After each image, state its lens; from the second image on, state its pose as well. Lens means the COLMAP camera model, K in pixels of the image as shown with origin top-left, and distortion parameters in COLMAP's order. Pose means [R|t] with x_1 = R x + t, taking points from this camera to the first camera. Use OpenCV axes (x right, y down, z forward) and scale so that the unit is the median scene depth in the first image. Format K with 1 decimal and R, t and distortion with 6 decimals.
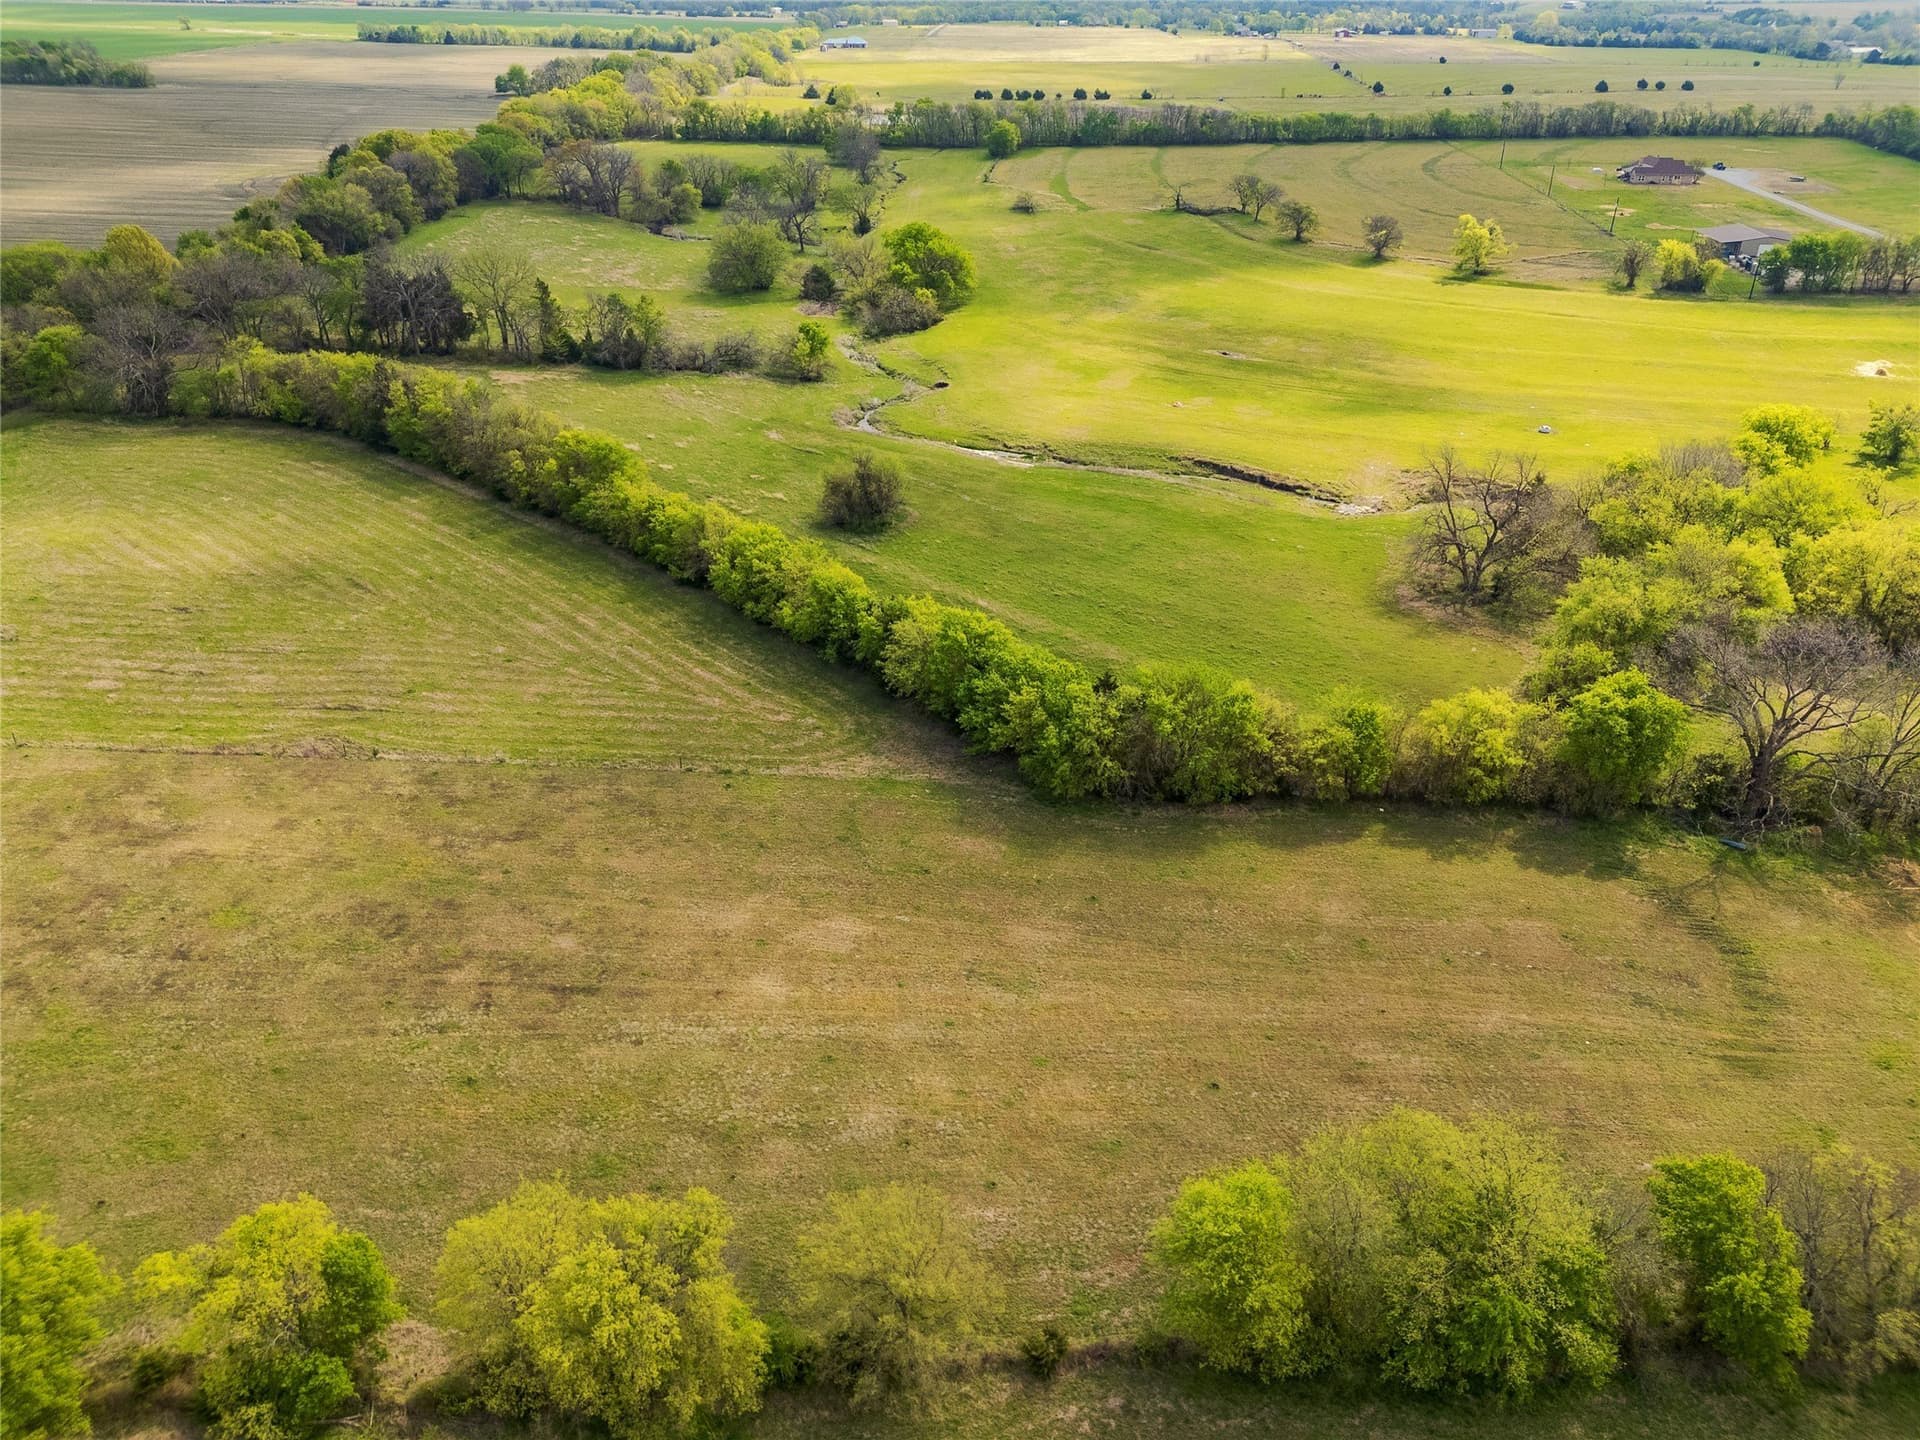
lens RADIAL K [[1406.3, 0, 960.0], [0, 1406.3, 720.0], [0, 0, 1]] dist [0.070714, -0.070306]
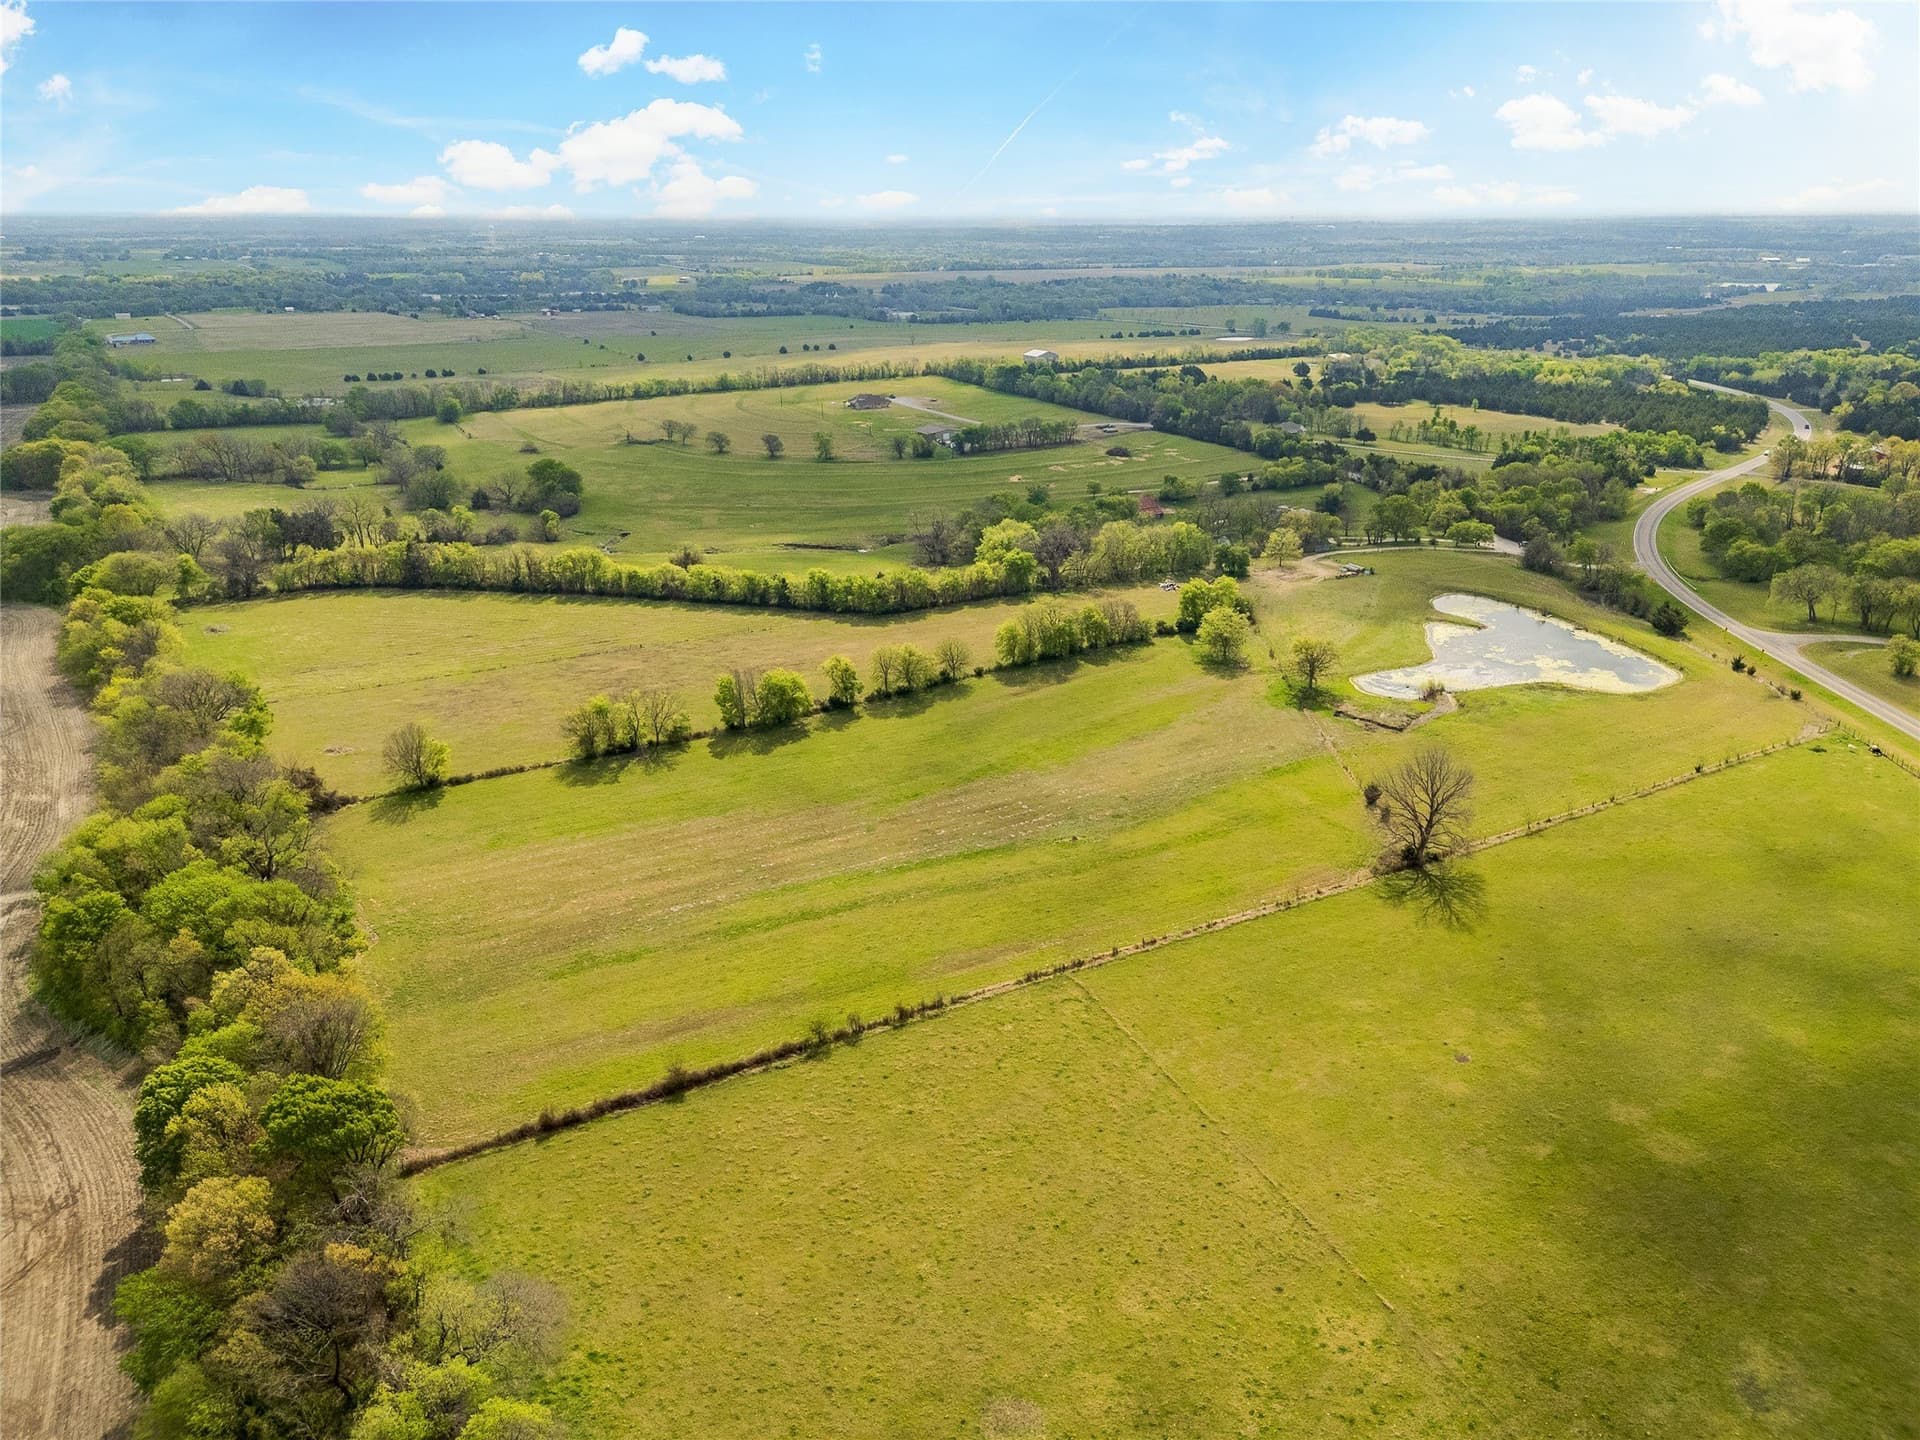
lens RADIAL K [[1406.3, 0, 960.0], [0, 1406.3, 720.0], [0, 0, 1]] dist [0.070714, -0.070306]
pose [[0.830929, -0.193695, 0.521575, -0.341519], [0.270317, 0.959910, -0.074169, 0.133235], [-0.486299, 0.202619, 0.849976, -0.394756]]
